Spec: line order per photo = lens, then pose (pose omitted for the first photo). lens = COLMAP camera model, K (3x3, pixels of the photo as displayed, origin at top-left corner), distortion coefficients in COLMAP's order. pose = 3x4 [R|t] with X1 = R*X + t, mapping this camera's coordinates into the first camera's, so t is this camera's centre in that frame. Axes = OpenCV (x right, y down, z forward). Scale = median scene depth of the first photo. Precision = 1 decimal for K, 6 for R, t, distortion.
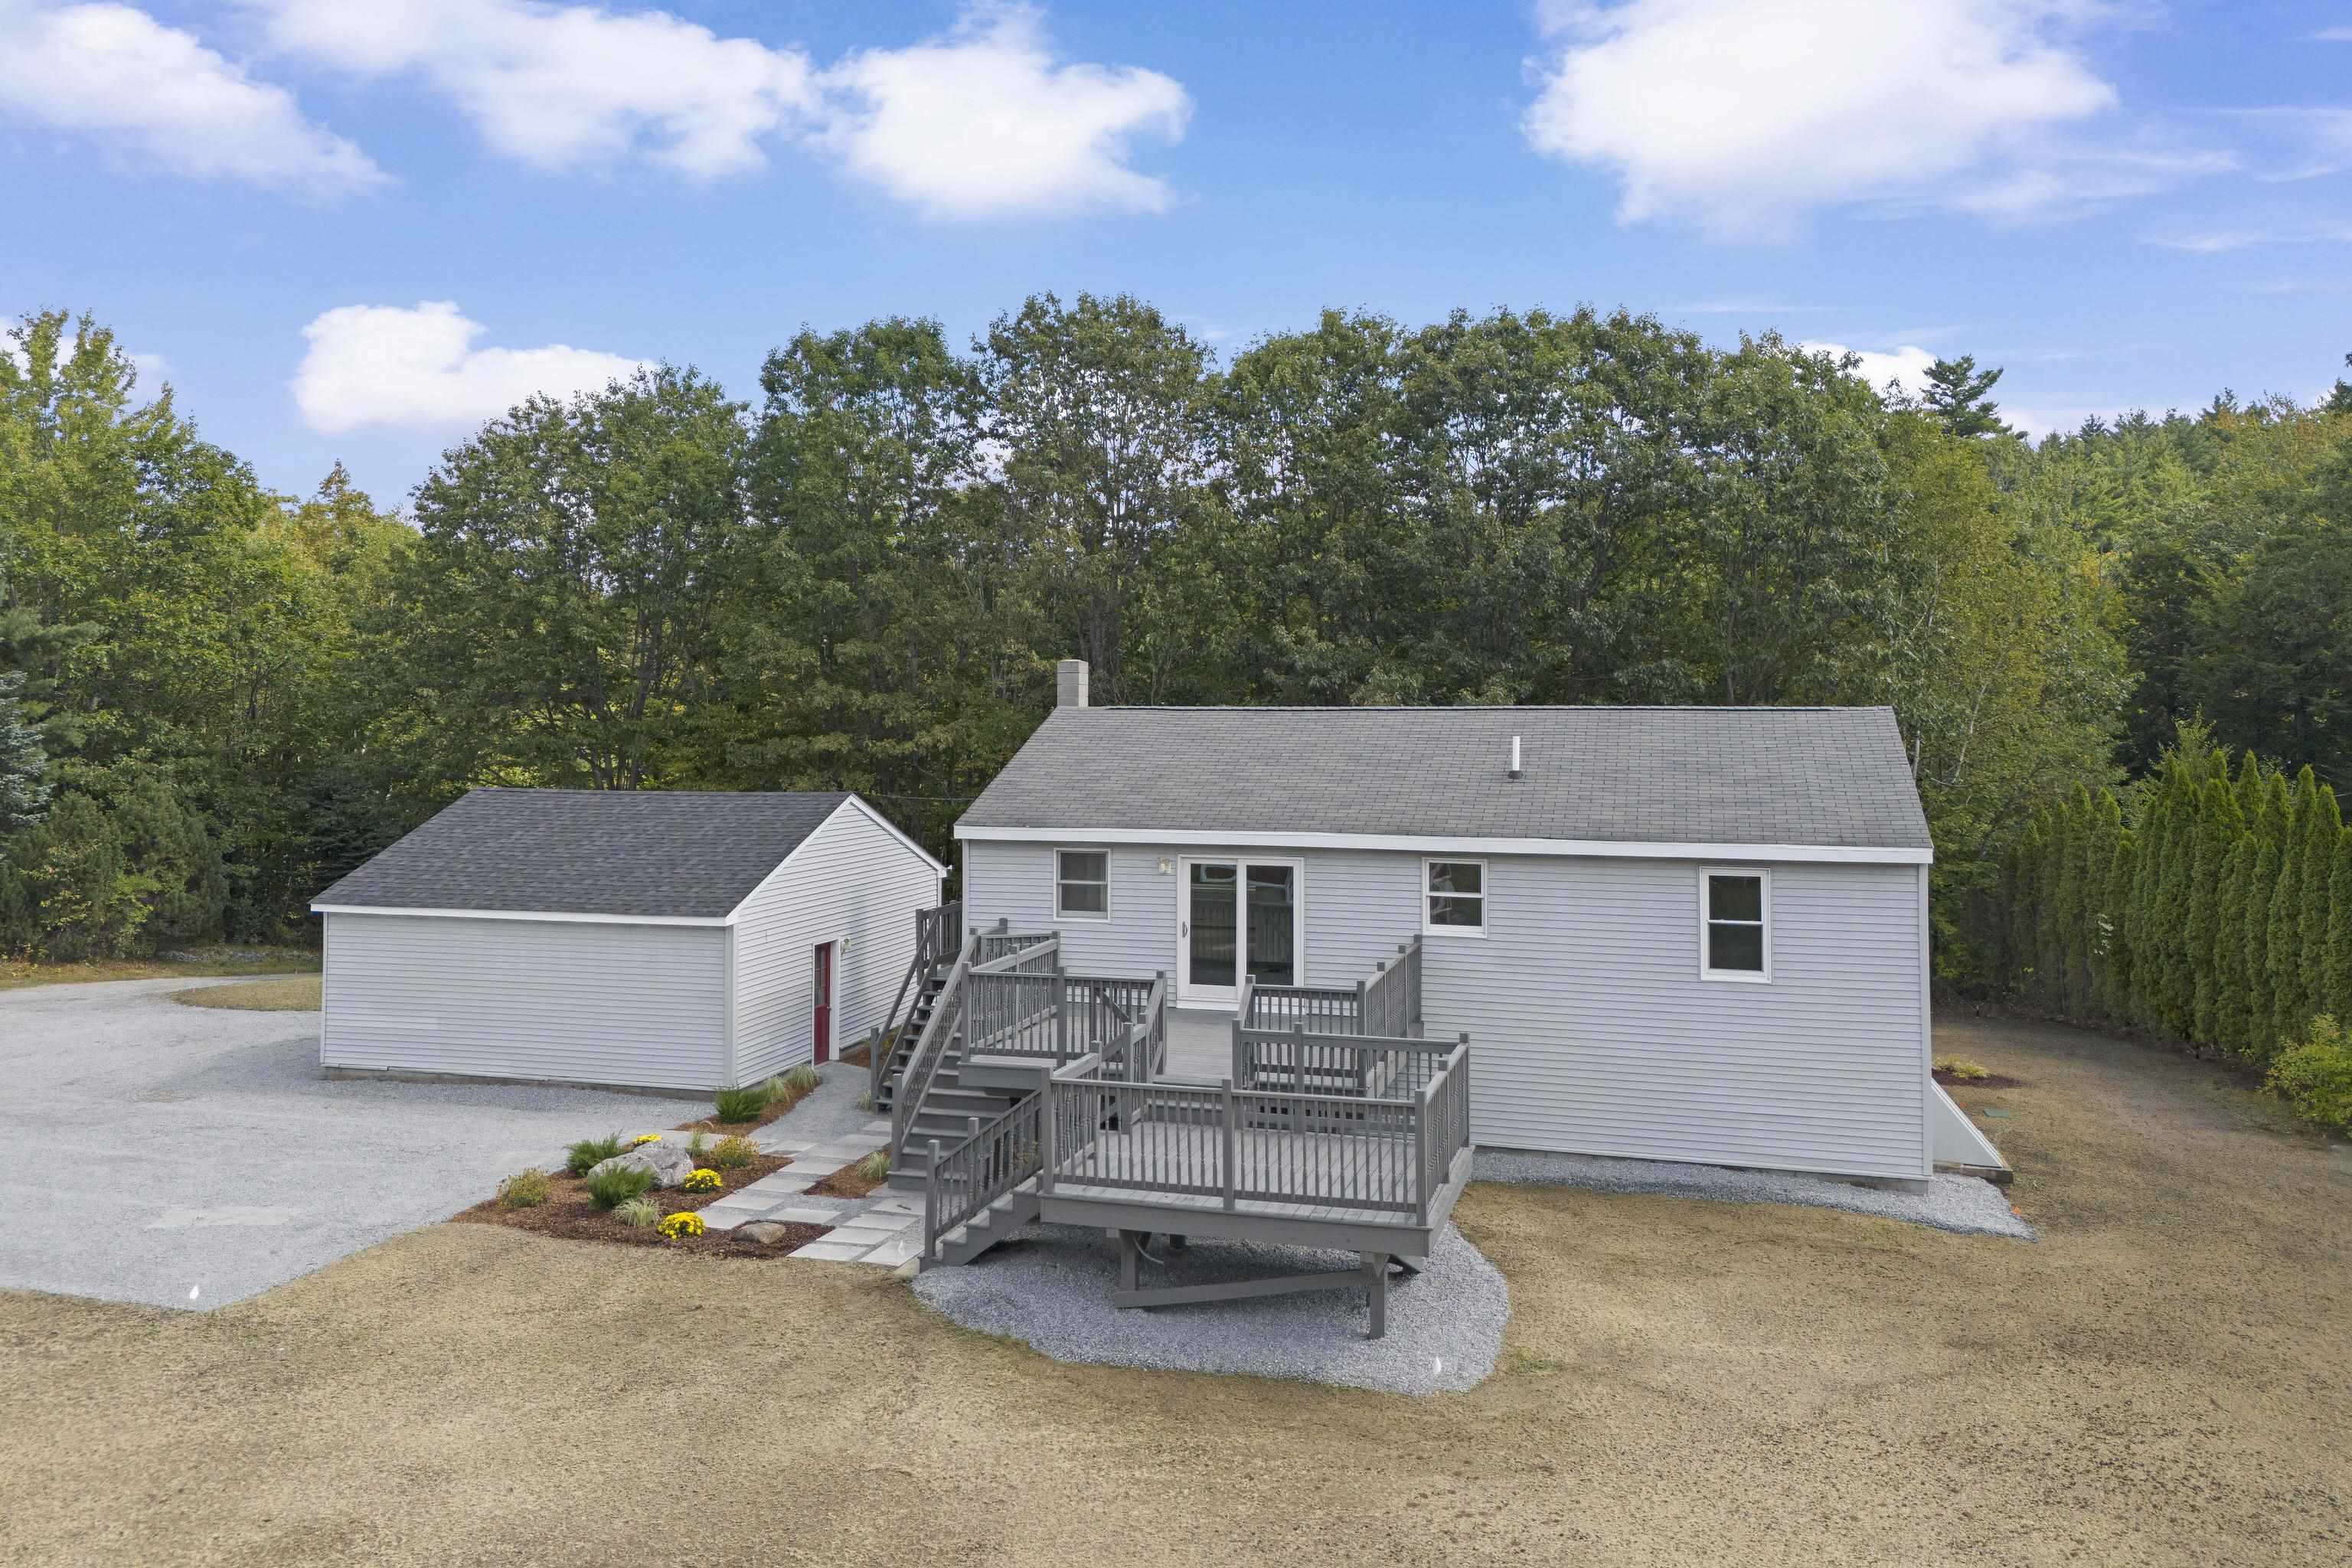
lens RADIAL K [[1731.4, 0, 1180.4], [0, 1731.4, 667.5], [0, 0, 1]] dist [0.079488, -0.073794]
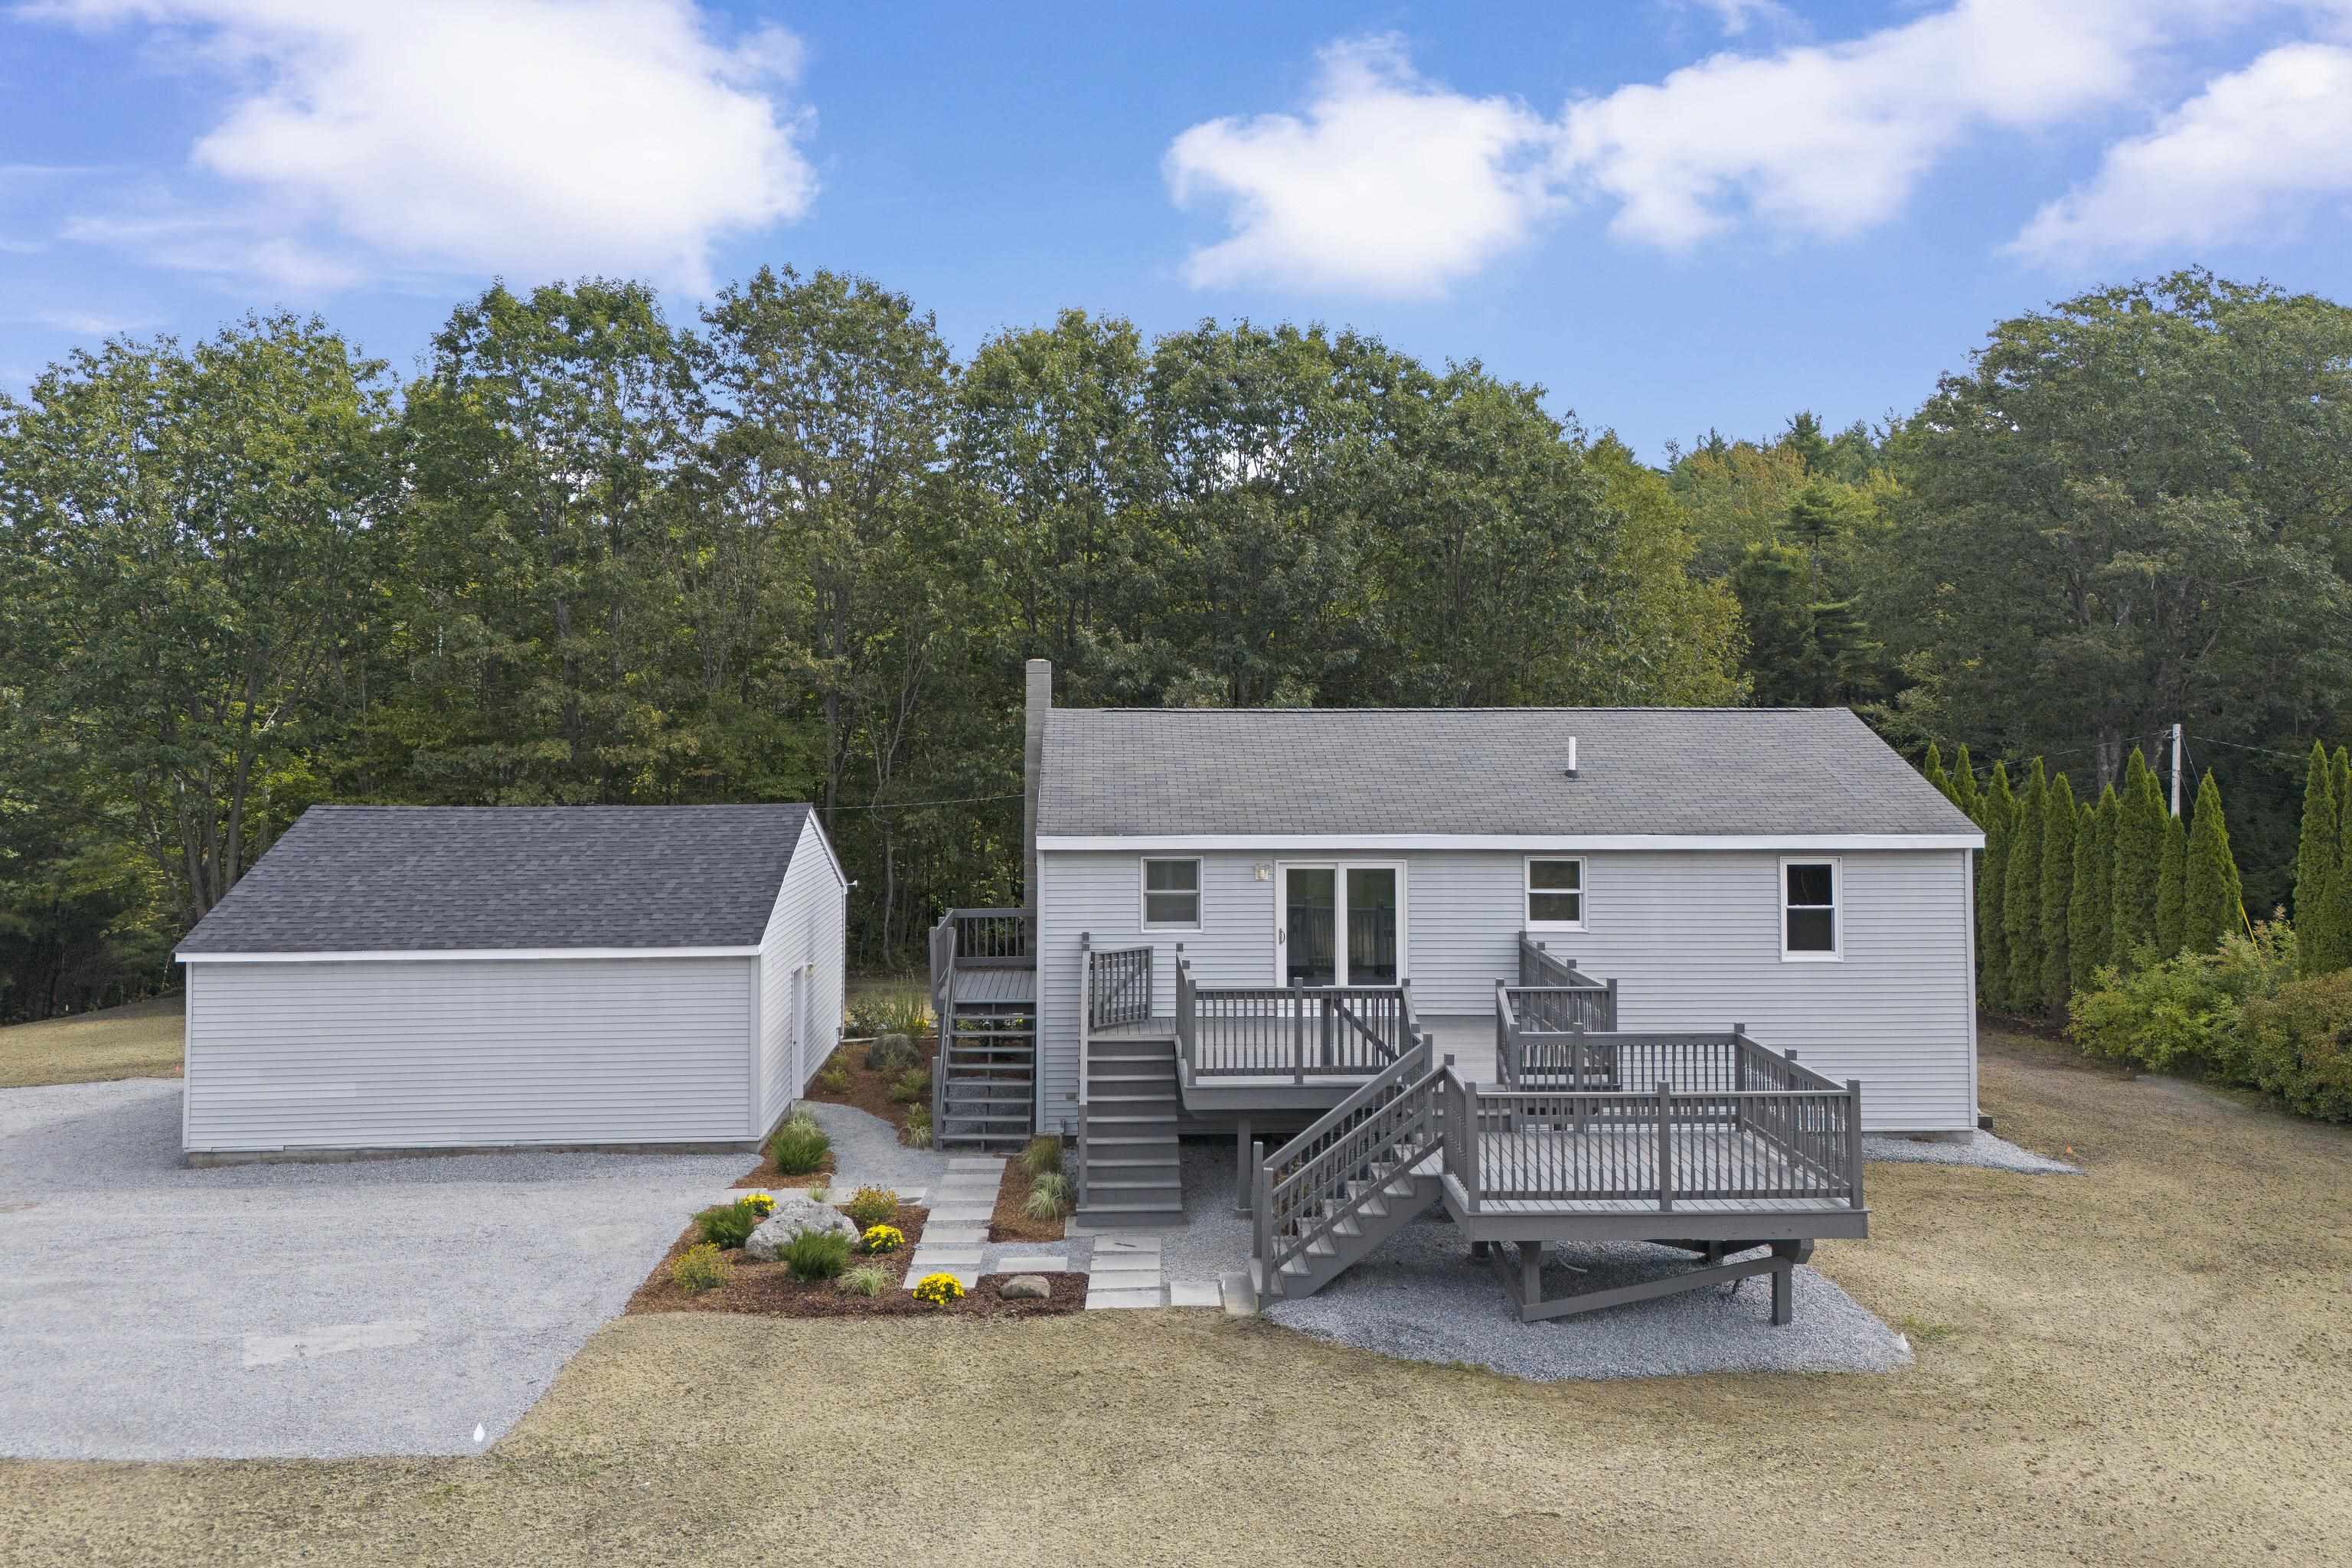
lens RADIAL K [[1731.4, 0, 1180.4], [0, 1731.4, 667.5], [0, 0, 1]] dist [0.079488, -0.073794]
pose [[0.945216, 0.006657, 0.326379, -0.388814], [-0.006401, 0.999978, -0.001859, 0.001551], [-0.326384, -0.000332, 0.945237, 0.096507]]
